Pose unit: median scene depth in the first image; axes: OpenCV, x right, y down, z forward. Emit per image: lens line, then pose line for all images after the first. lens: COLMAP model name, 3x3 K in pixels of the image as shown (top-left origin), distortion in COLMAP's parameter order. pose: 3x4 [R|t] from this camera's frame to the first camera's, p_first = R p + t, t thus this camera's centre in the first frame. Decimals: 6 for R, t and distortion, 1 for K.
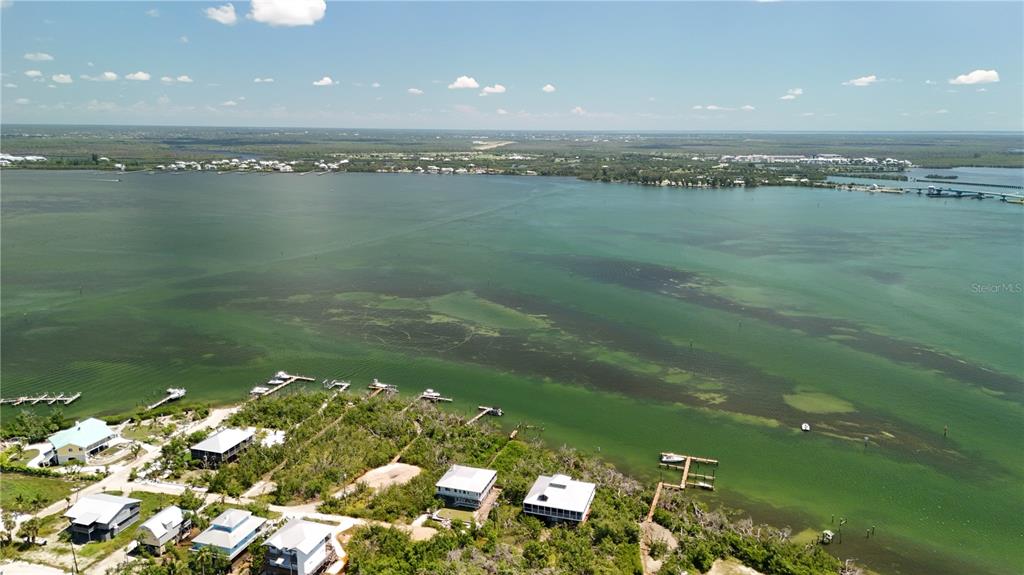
lens RADIAL K [[740.4, 0, 505.3], [0, 740.4, 286.1], [0, 0, 1]] dist [0.063882, -0.065381]
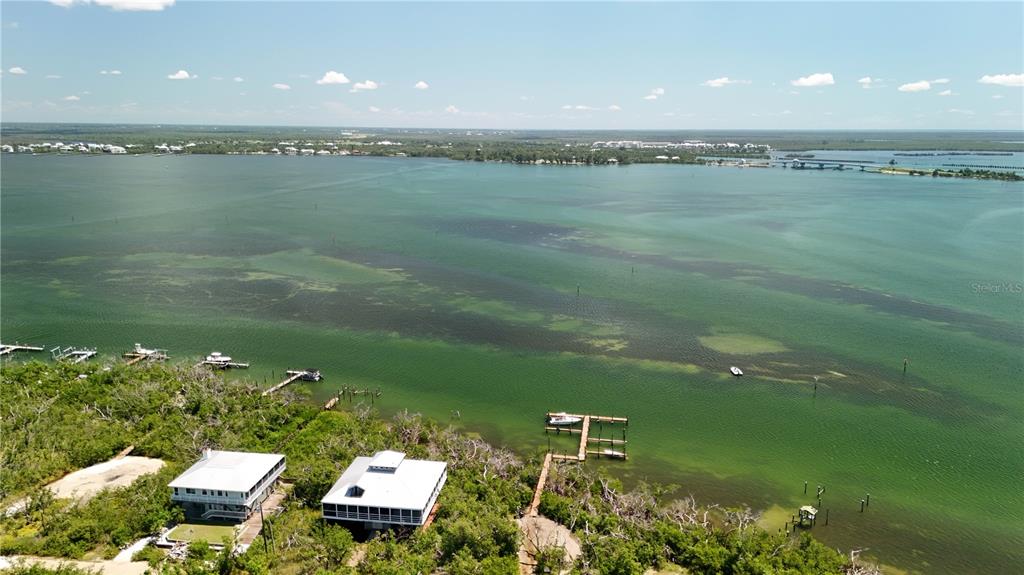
lens RADIAL K [[740.4, 0, 522.6], [0, 740.4, 283.5], [0, 0, 1]] dist [0.063882, -0.065381]
pose [[0.982345, -0.024861, 0.185417, 0.047095], [0.025269, 0.999681, 0.000160, 0.077554], [-0.185362, 0.004528, 0.982660, 0.248642]]
